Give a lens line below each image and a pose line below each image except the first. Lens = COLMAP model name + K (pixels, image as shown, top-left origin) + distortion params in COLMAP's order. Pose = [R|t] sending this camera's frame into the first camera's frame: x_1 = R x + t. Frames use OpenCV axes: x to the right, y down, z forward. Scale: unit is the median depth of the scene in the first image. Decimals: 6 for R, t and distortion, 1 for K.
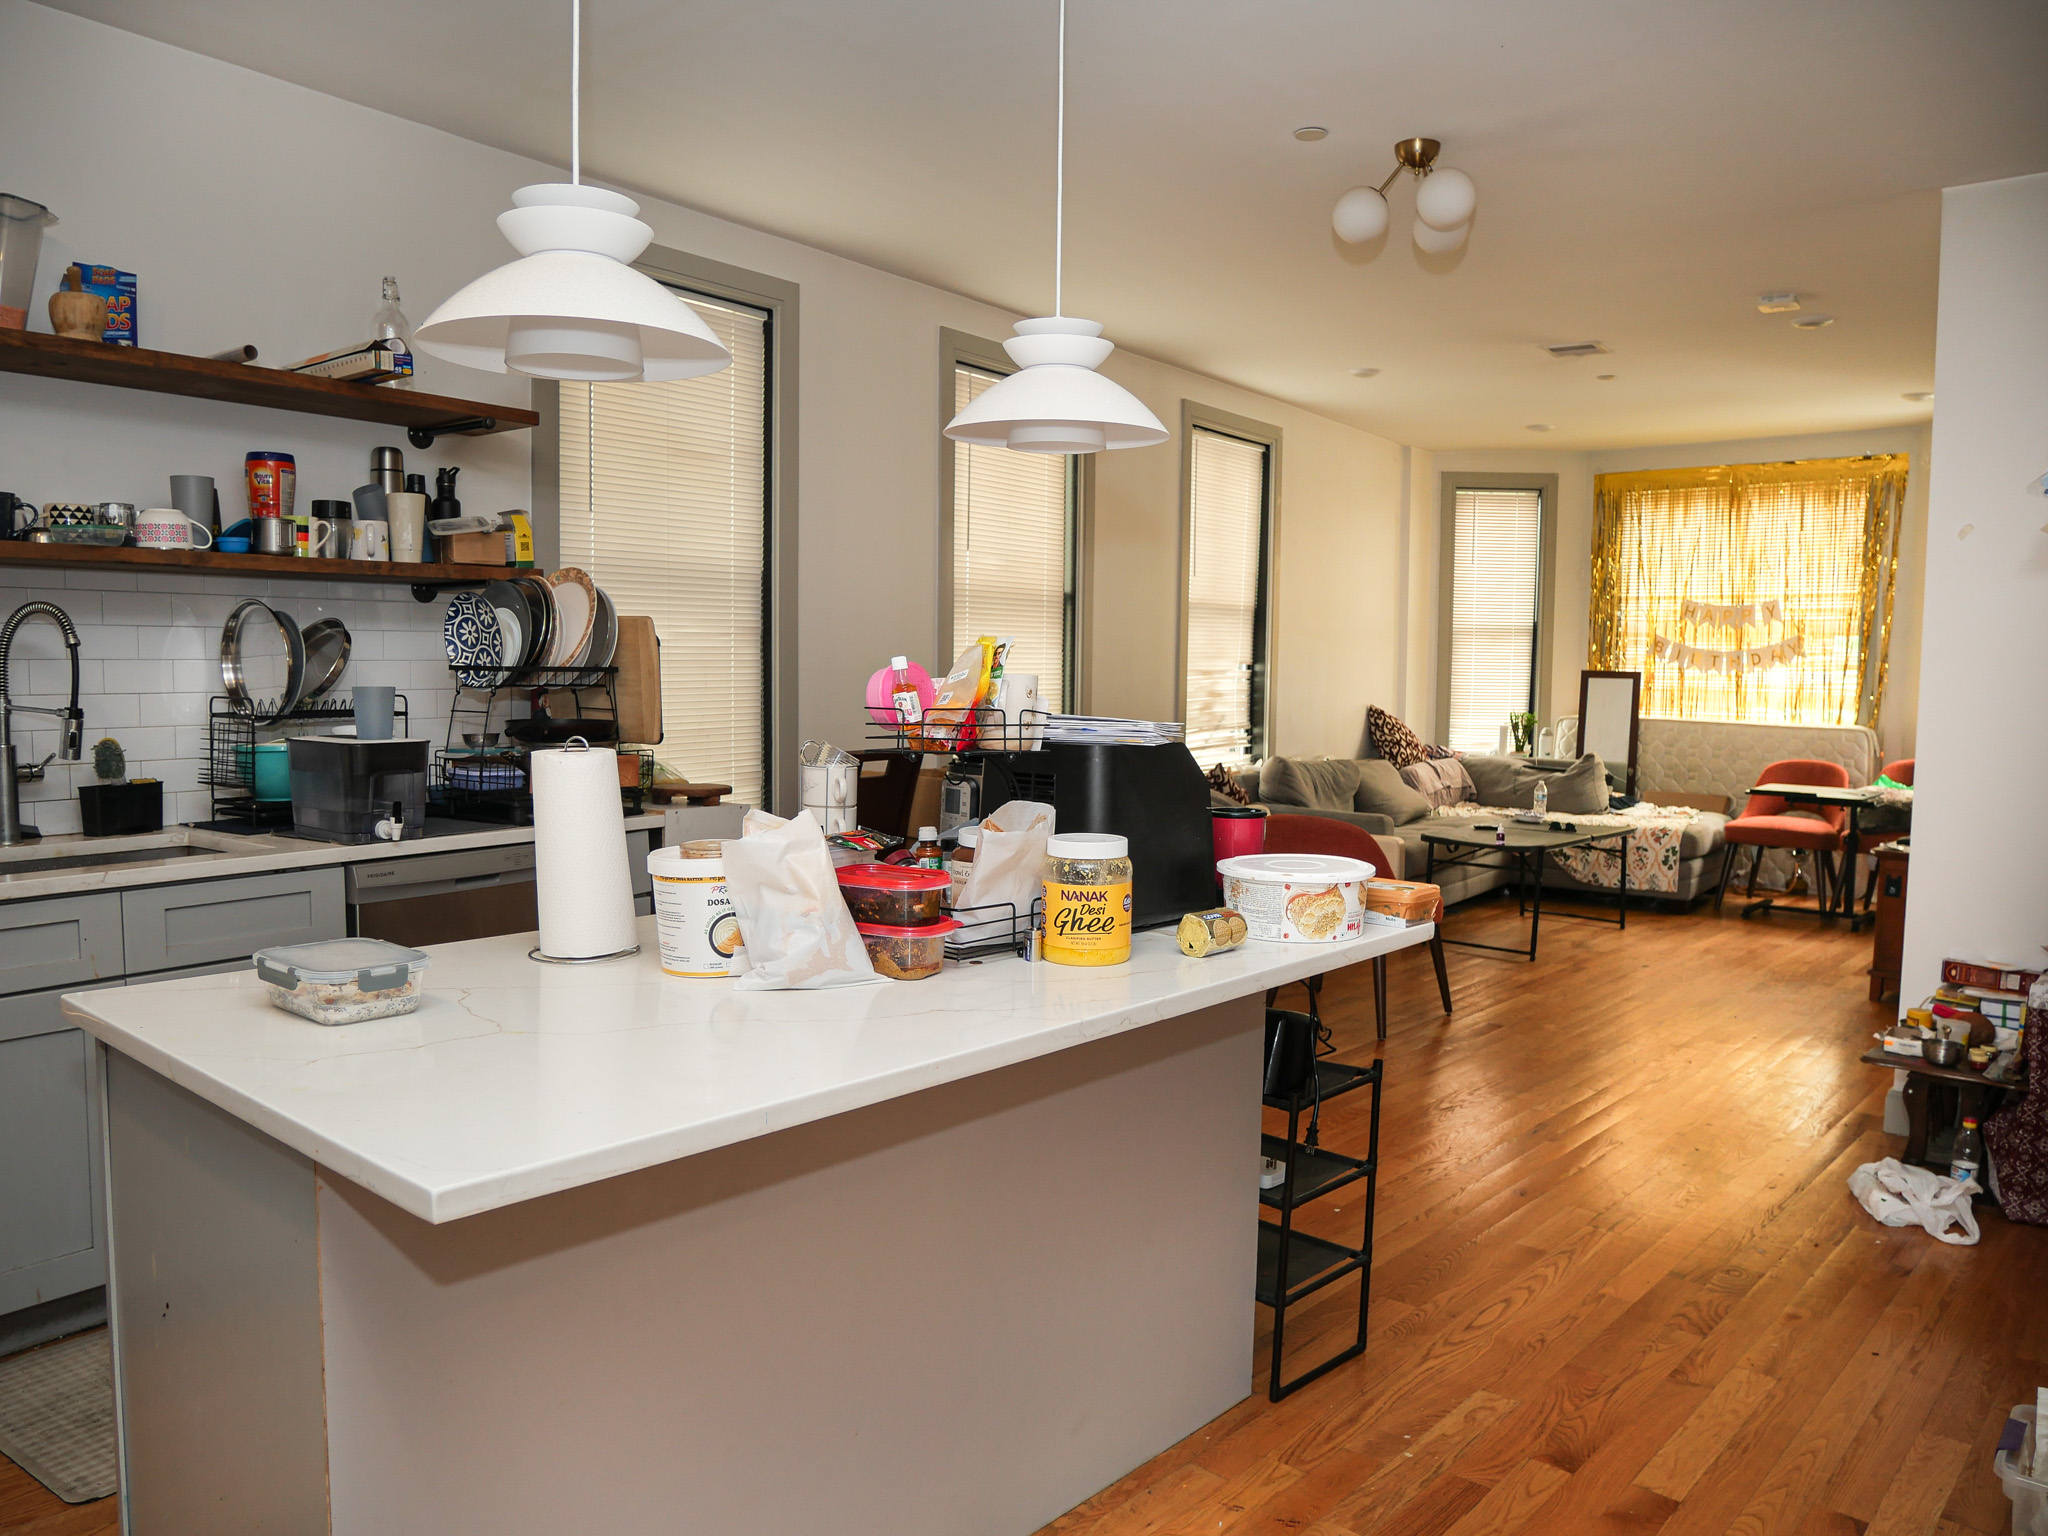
lens RADIAL K [[1477.5, 0, 1024.9], [0, 1477.5, 777.2], [0, 0, 1]] dist [-0.073225, 0.011073]
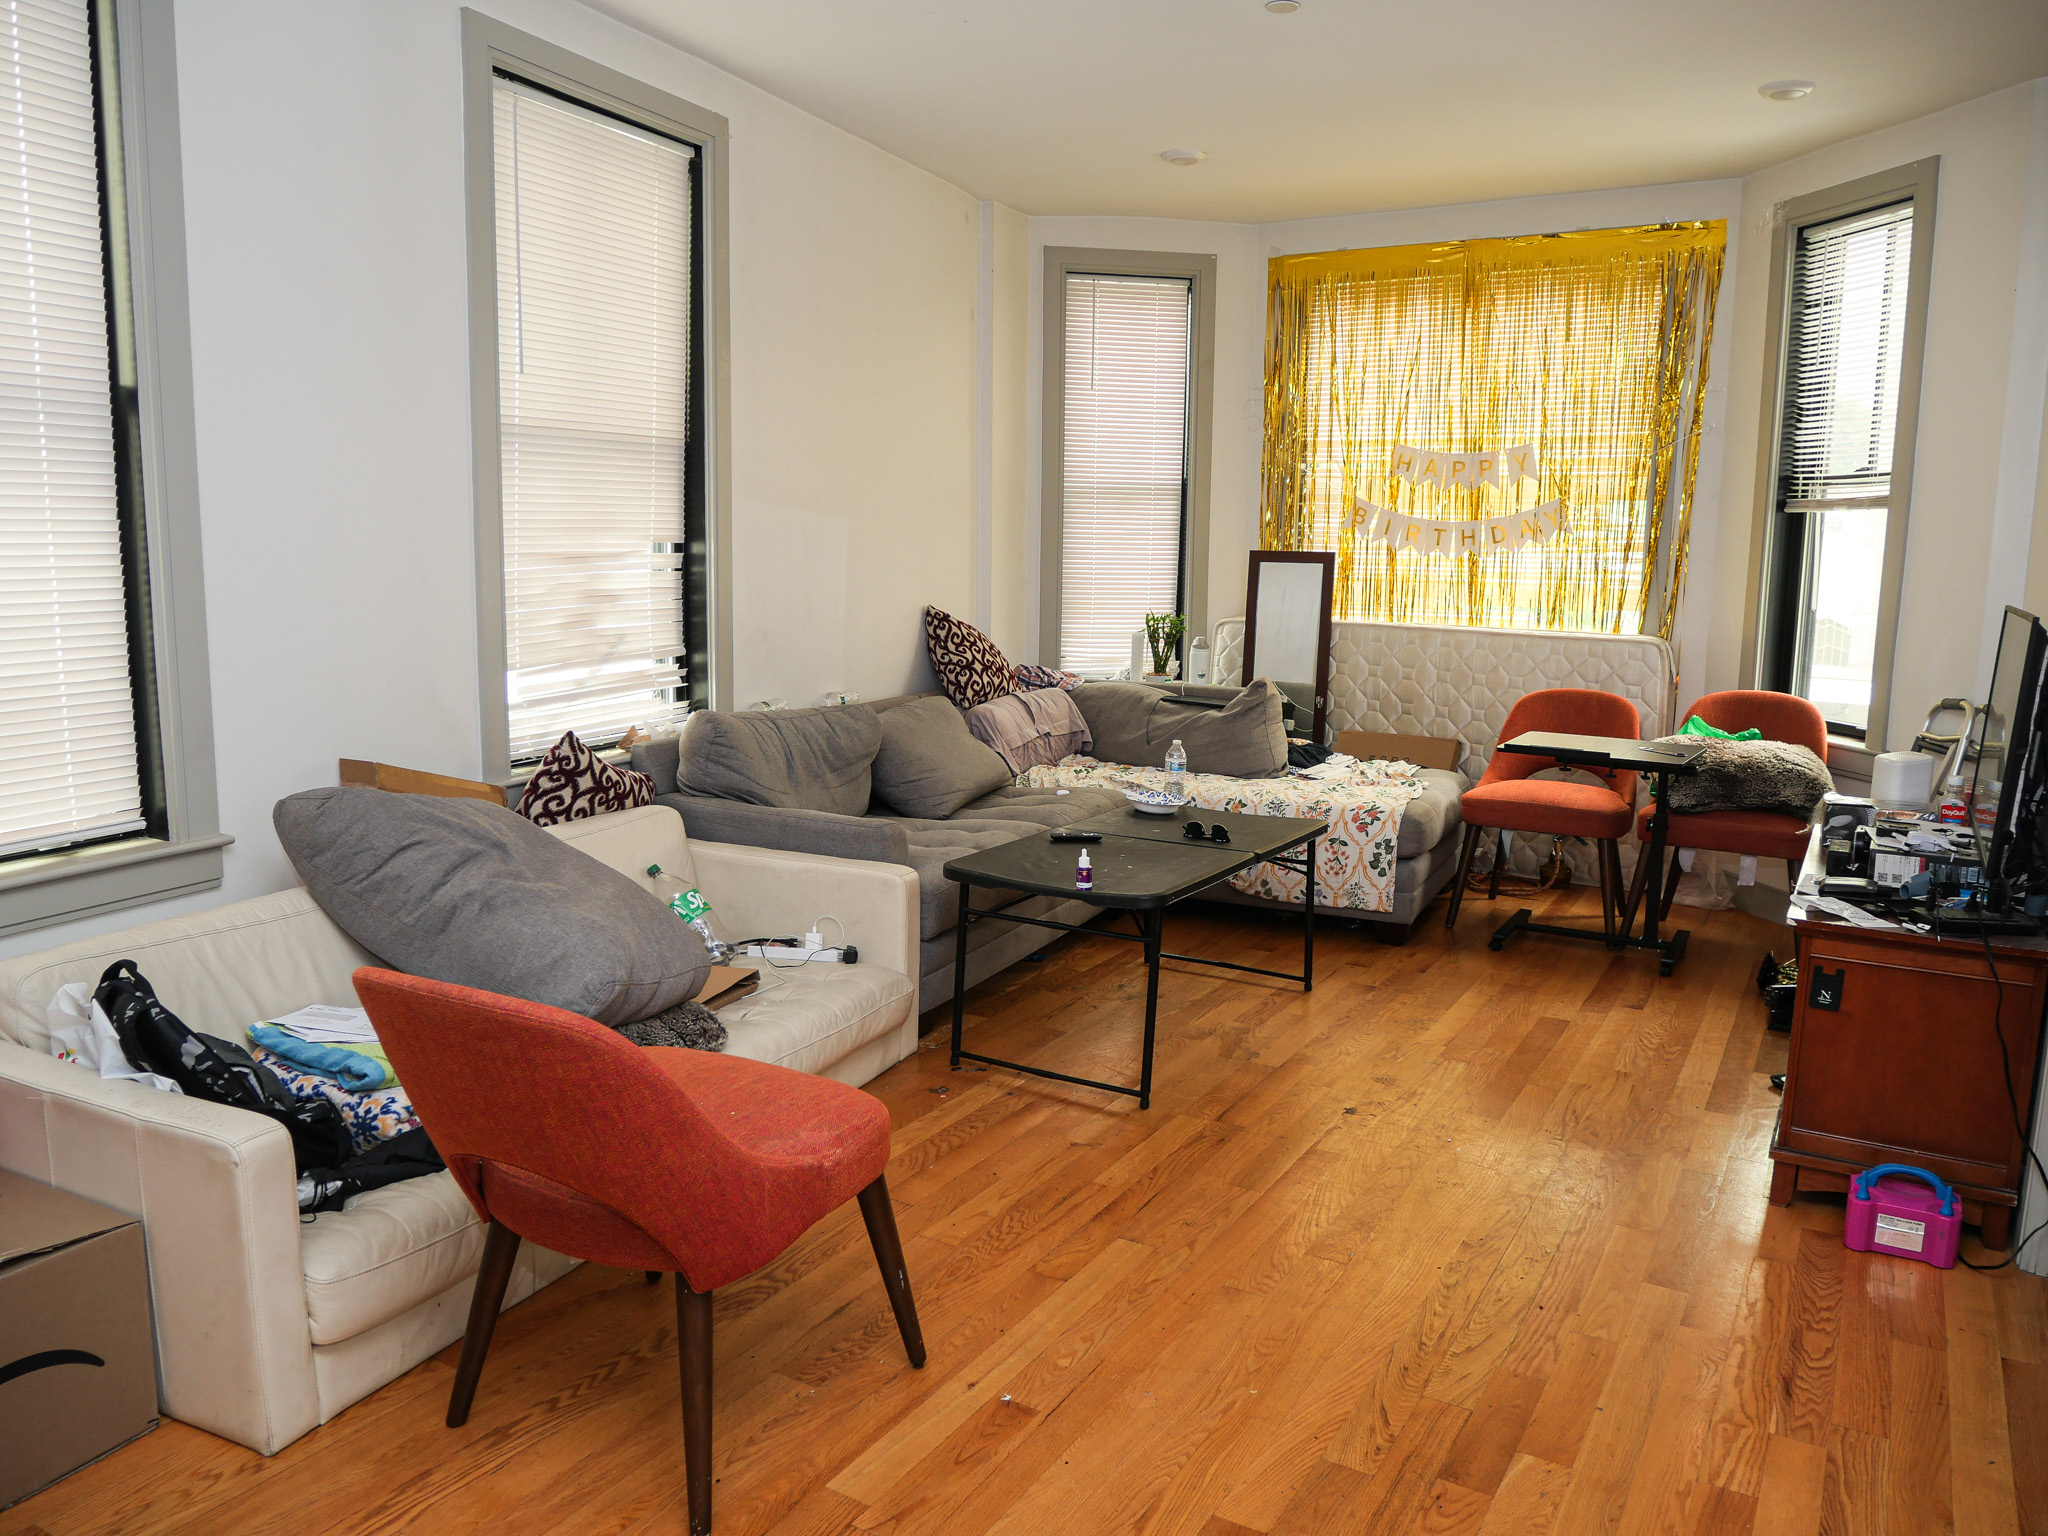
lens RADIAL K [[1477.5, 0, 1025.2], [0, 1477.5, 771.3], [0, 0, 1]] dist [-0.073225, 0.011073]
pose [[0.979784, -0.028012, 0.198090, 0.154933], [0.012438, 0.996763, 0.079434, -0.029486], [-0.199674, -0.075364, 0.976960, 0.381299]]
